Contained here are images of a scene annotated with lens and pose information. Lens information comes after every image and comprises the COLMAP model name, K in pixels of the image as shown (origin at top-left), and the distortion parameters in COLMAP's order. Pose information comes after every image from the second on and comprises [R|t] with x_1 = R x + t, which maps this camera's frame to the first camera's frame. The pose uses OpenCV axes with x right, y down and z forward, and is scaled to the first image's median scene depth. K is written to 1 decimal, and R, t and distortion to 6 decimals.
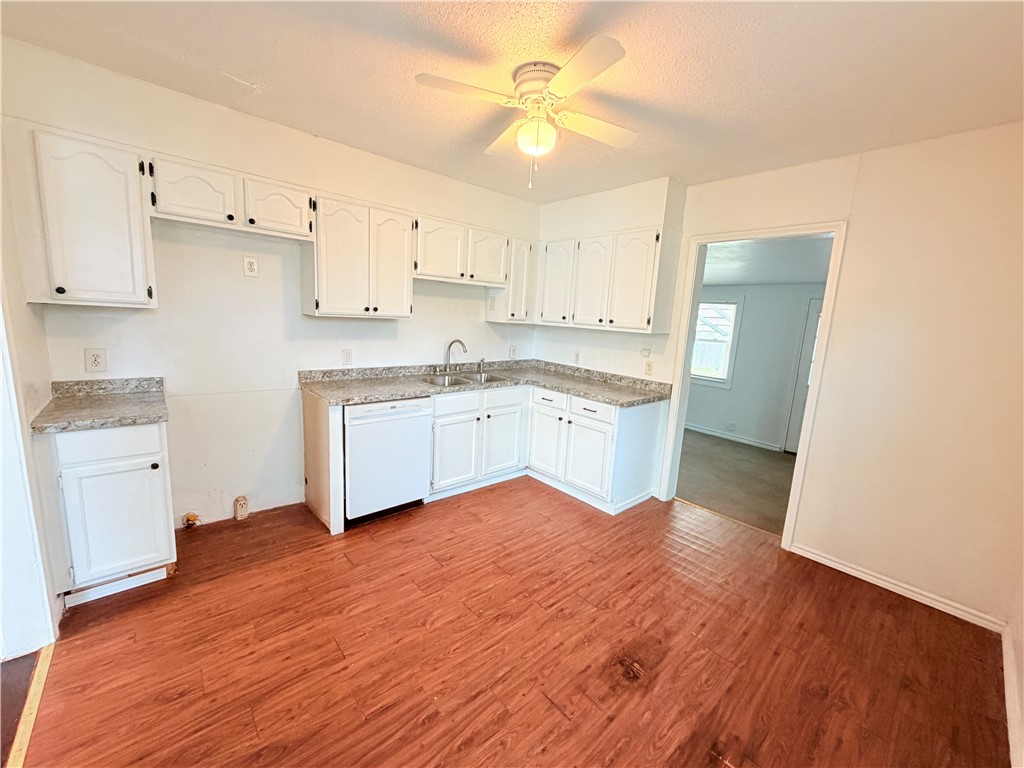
lens RADIAL K [[407.0, 0, 510.6], [0, 407.0, 379.6], [0, 0, 1]] dist [-0.002475, 0.000632]
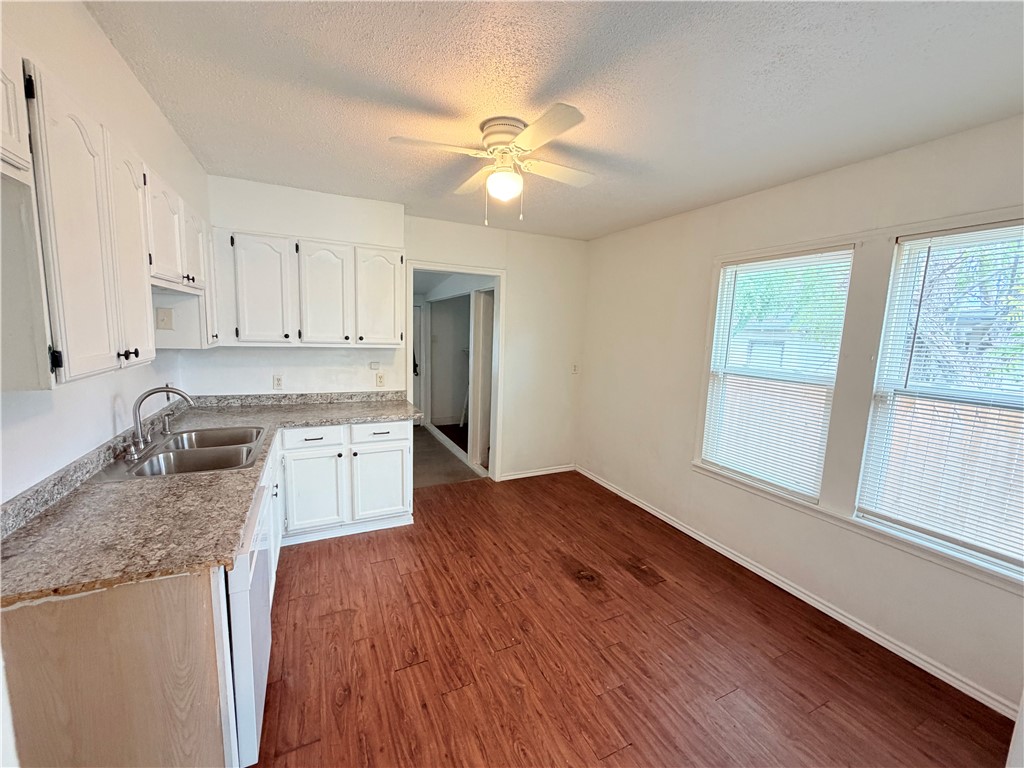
lens RADIAL K [[407.0, 0, 507.2], [0, 407.0, 381.2], [0, 0, 1]] dist [-0.002475, 0.000632]
pose [[0.277819, -0.170352, 0.945408, -0.698224], [0.135170, 0.981292, 0.137097, -0.156682], [-0.951076, 0.089702, 0.295648, 0.490397]]
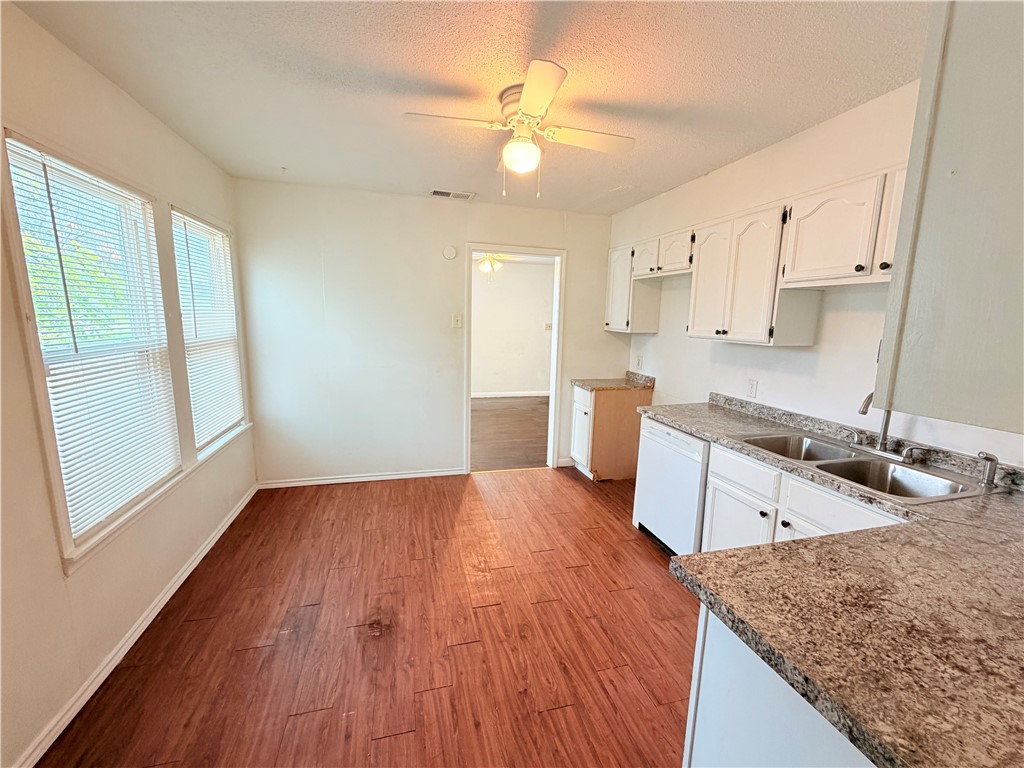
lens RADIAL K [[407.0, 0, 510.9], [0, 407.0, 383.2], [0, 0, 1]] dist [-0.002475, 0.000632]
pose [[-0.437425, 0.081162, -0.895585, 0.706037], [-0.188920, 0.965399, 0.179762, -0.145795], [0.879186, 0.247826, -0.406956, 1.040527]]
